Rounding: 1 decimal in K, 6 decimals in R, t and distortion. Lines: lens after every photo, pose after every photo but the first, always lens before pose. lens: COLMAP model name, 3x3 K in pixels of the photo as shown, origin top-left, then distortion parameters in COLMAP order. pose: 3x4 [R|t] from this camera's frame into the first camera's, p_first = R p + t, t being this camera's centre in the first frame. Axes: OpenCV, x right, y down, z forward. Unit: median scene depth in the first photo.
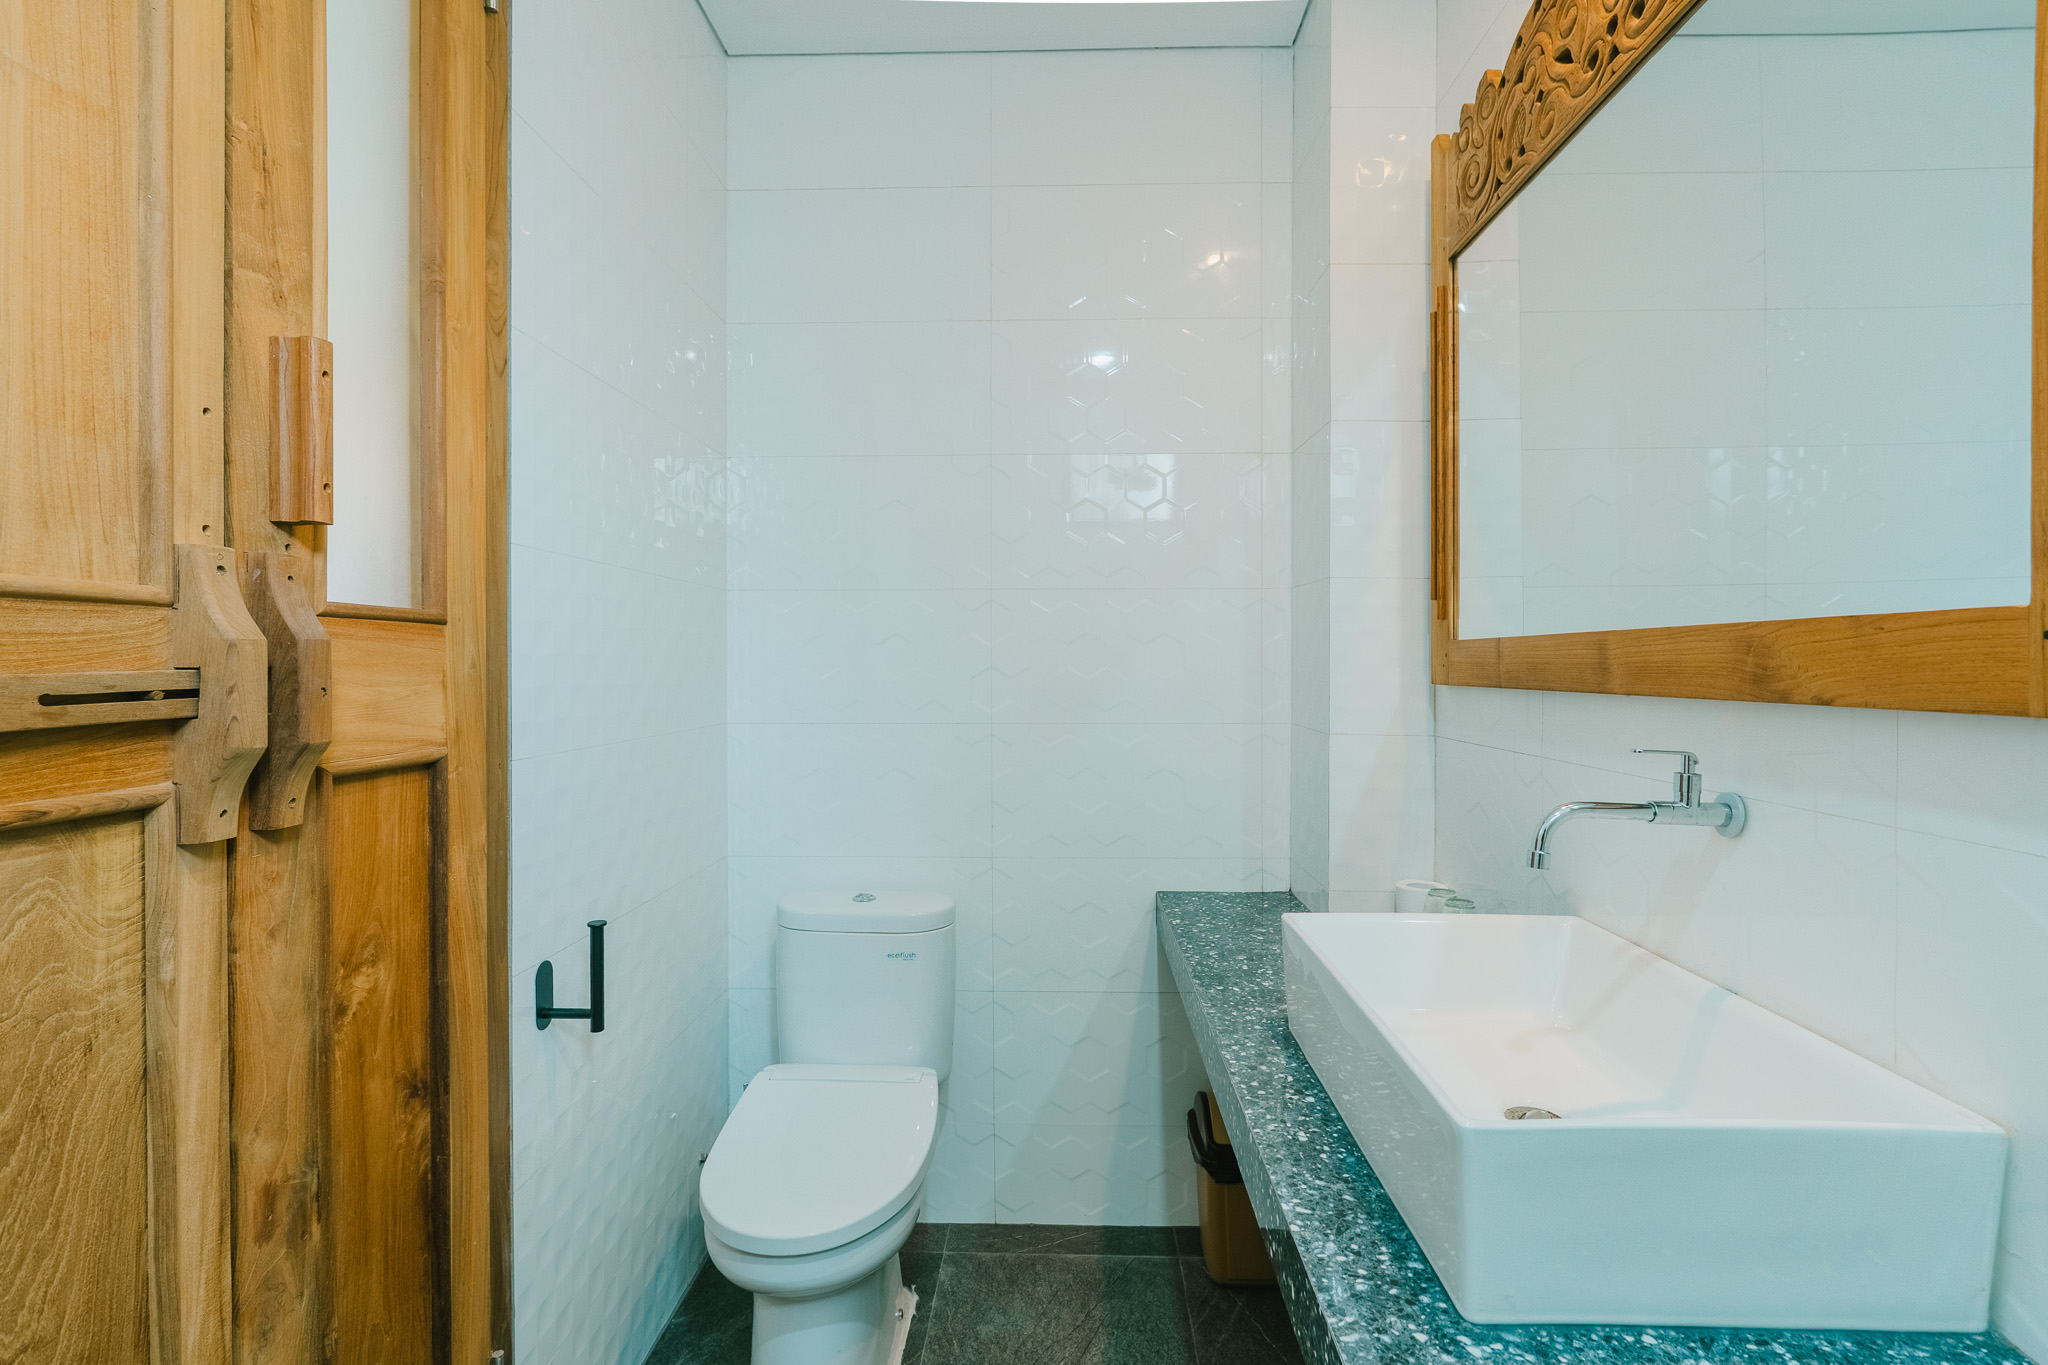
lens RADIAL K [[938.6, 0, 1052.0], [0, 938.6, 652.6], [0, 0, 1]] dist [-0.003262, 0.000127]
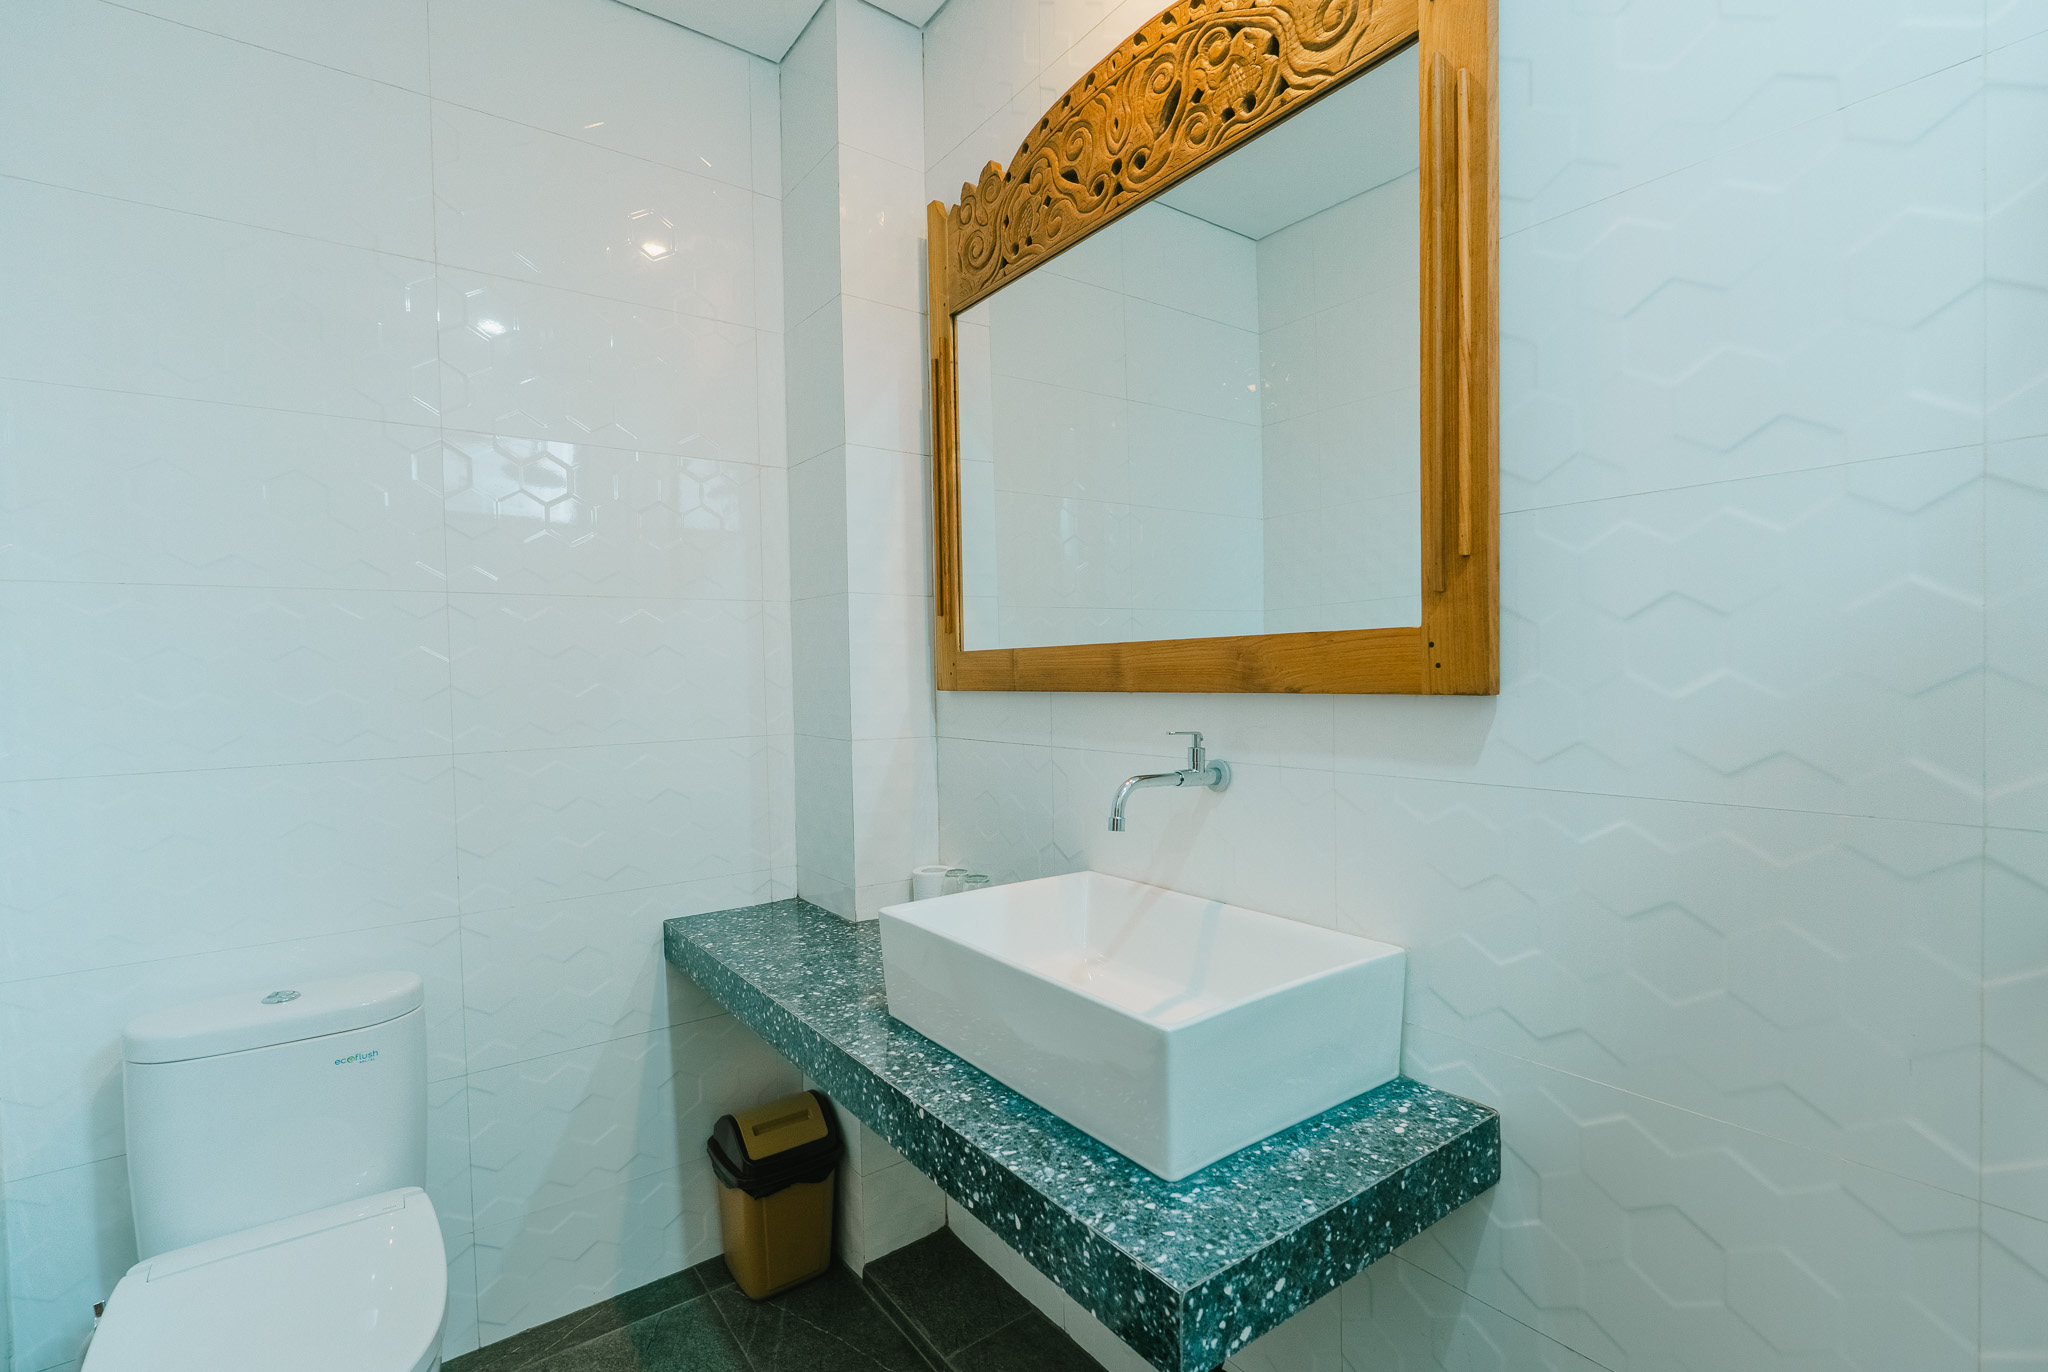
lens RADIAL K [[938.6, 0, 1020.4], [0, 938.6, 674.2], [0, 0, 1]] dist [-0.003262, 0.000127]
pose [[0.792271, -0.019164, 0.609868, -0.291218], [0.013543, 0.999813, 0.013824, 0.000316], [-0.610019, -0.002693, 0.792382, 0.067703]]
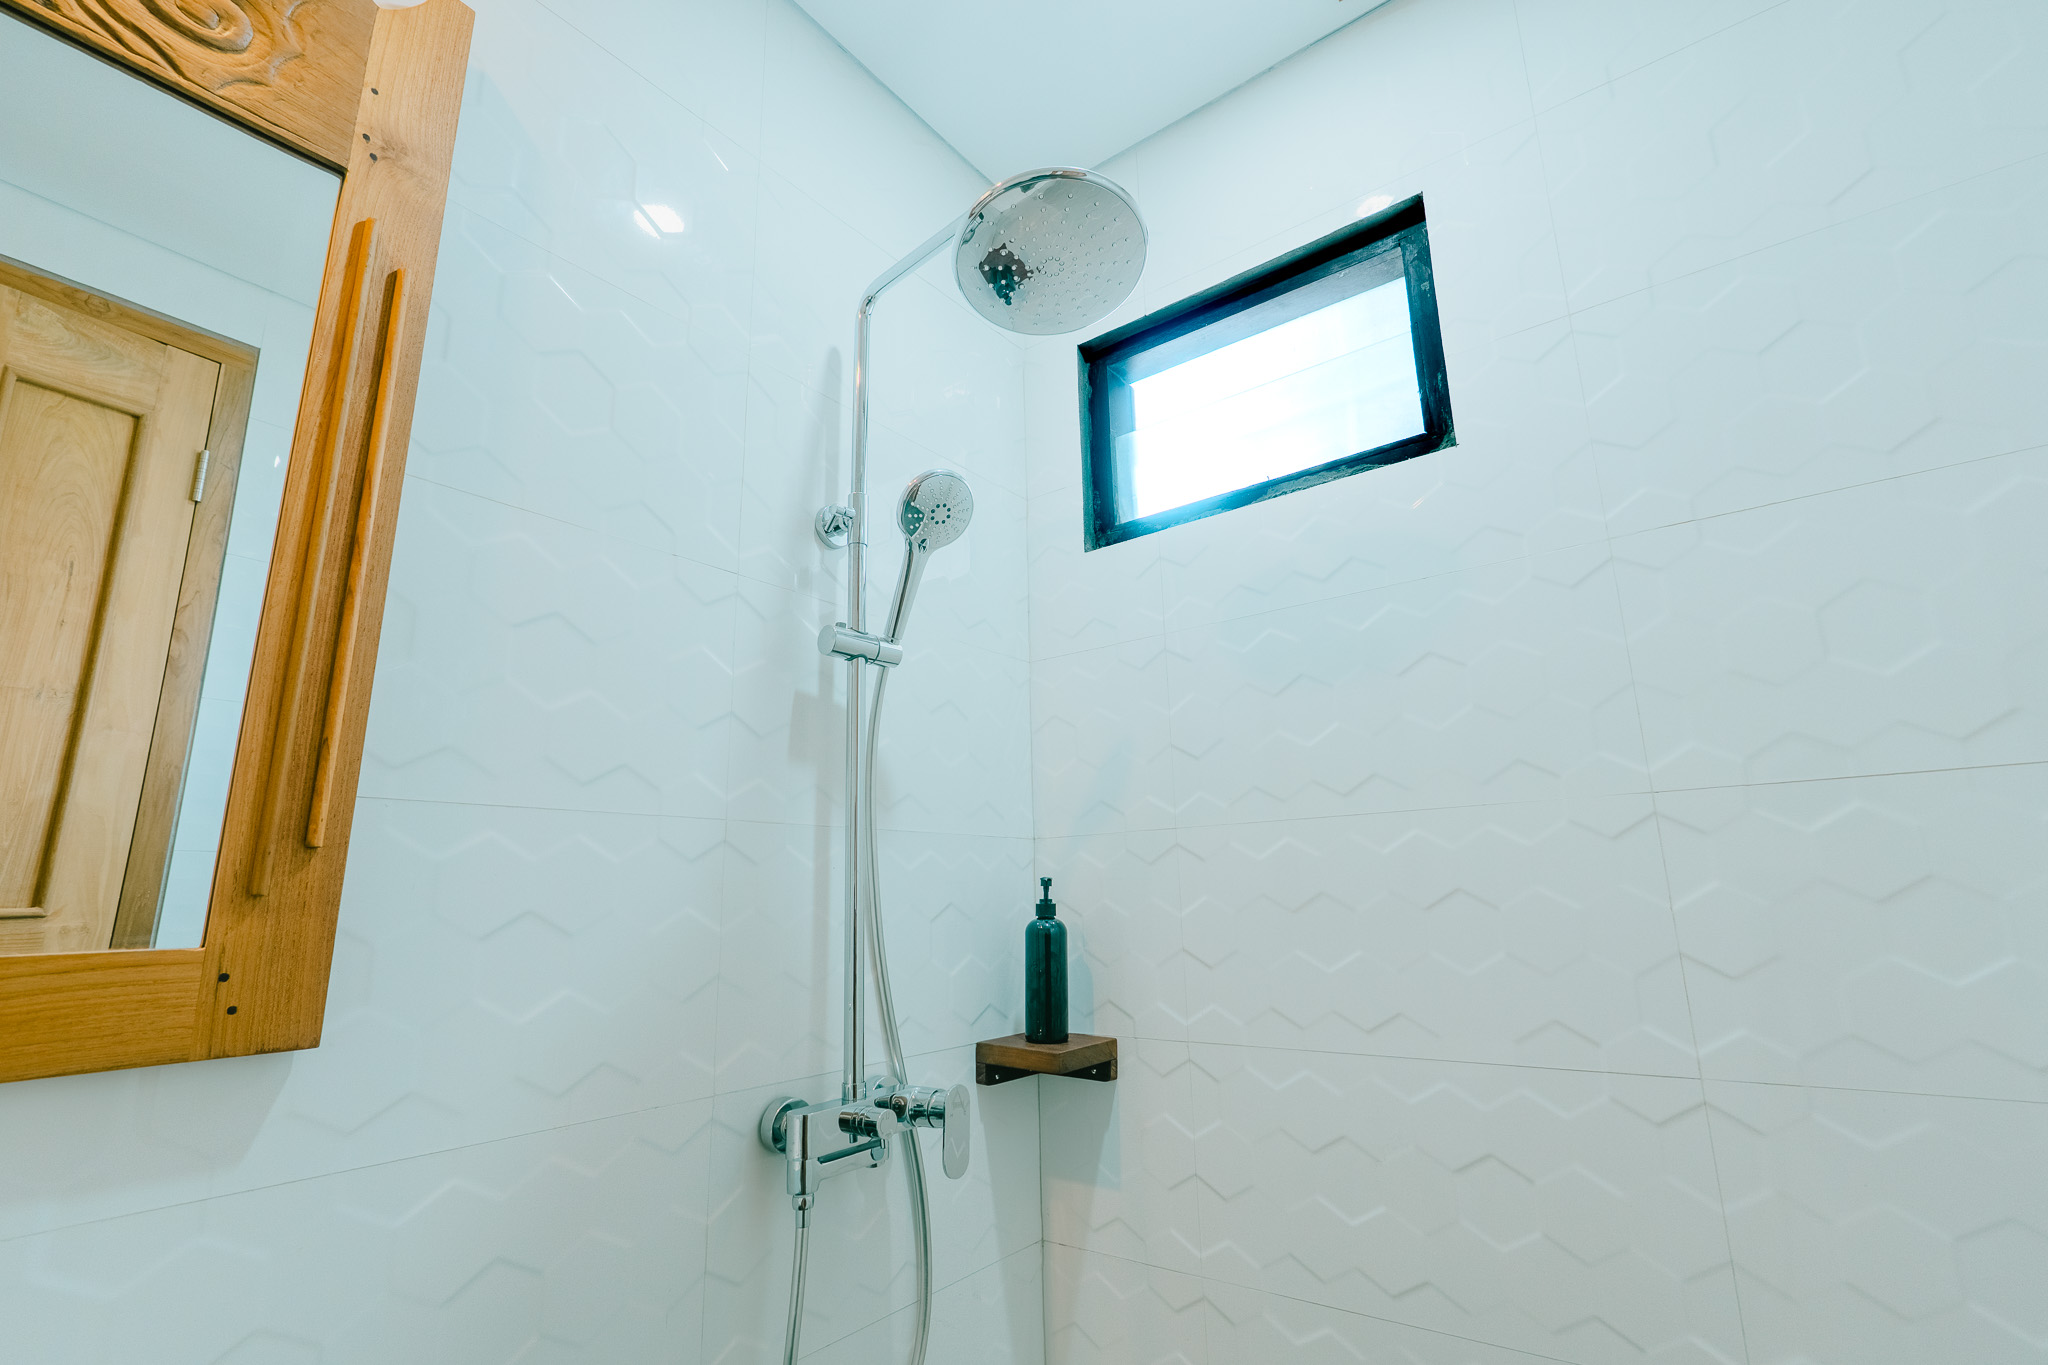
lens RADIAL K [[938.6, 0, 1039.2], [0, 938.6, 686.9], [0, 0, 1]] dist [-0.003262, 0.000127]
pose [[-0.804039, 0.151203, 0.575029, -0.199474], [0.016878, 0.972539, -0.232128, -0.042952], [-0.594336, -0.176934, -0.784512, 0.734880]]
